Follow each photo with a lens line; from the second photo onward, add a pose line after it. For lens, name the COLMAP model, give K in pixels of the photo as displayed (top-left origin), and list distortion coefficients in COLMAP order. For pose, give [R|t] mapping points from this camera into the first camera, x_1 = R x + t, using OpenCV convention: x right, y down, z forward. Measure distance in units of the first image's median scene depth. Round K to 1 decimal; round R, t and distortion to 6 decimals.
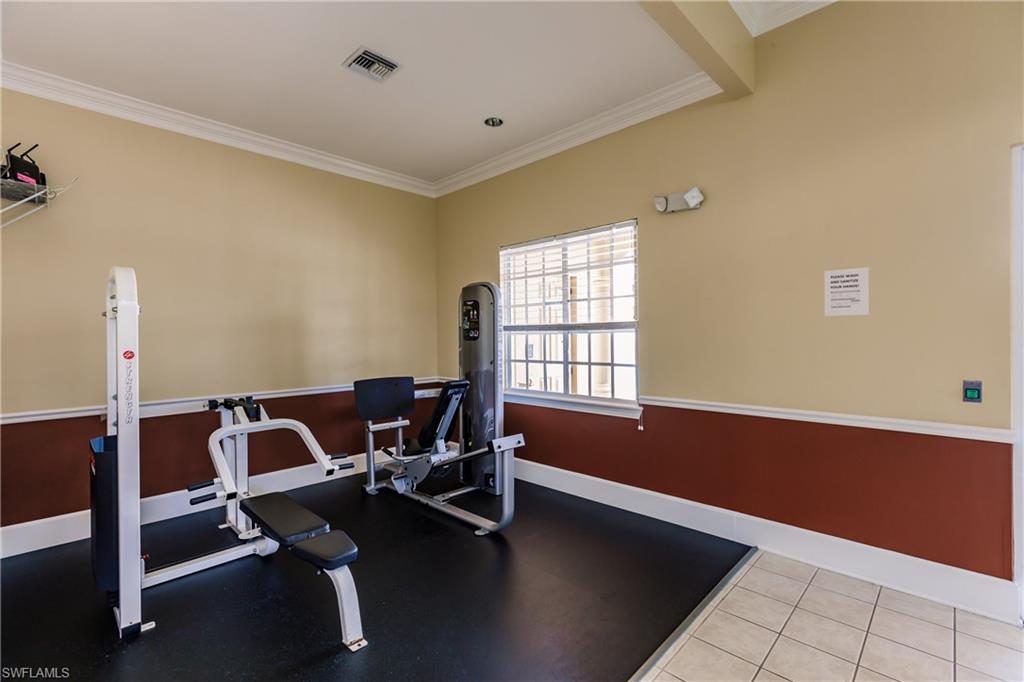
lens RADIAL K [[461.5, 0, 515.0], [0, 461.5, 338.2], [0, 0, 1]] dist [0.001359, 0.000216]
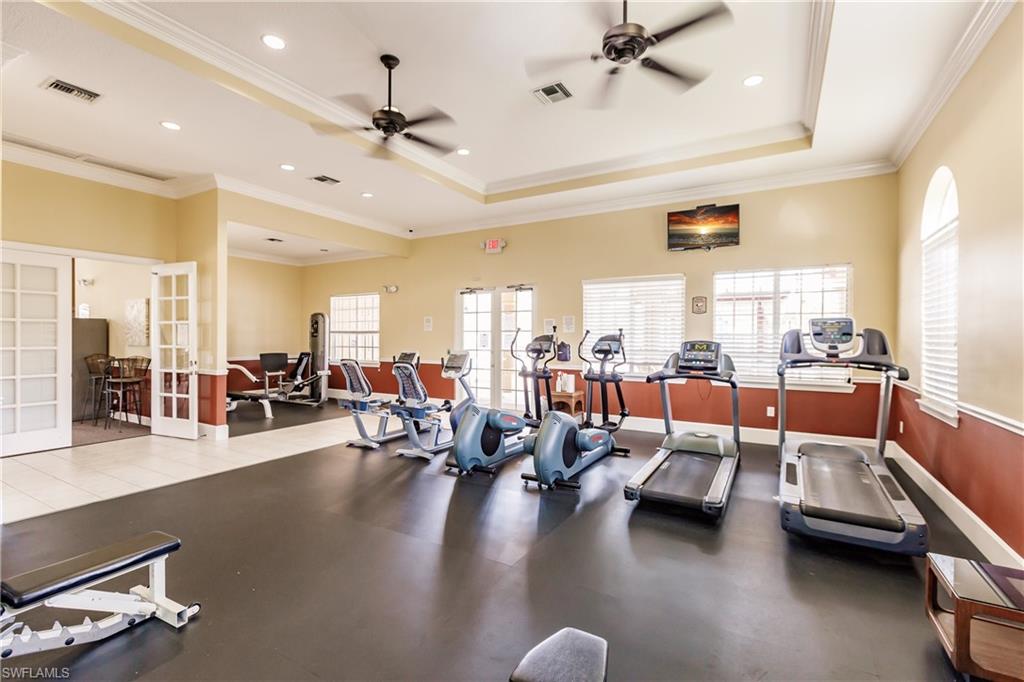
lens RADIAL K [[461.5, 0, 508.9], [0, 461.5, 337.2], [0, 0, 1]] dist [0.001359, 0.000216]
pose [[0.972387, 0.019161, 0.232585, 0.349853], [-0.016900, 0.999789, -0.011708, 0.018134], [-0.232761, 0.007454, 0.972505, -1.657524]]
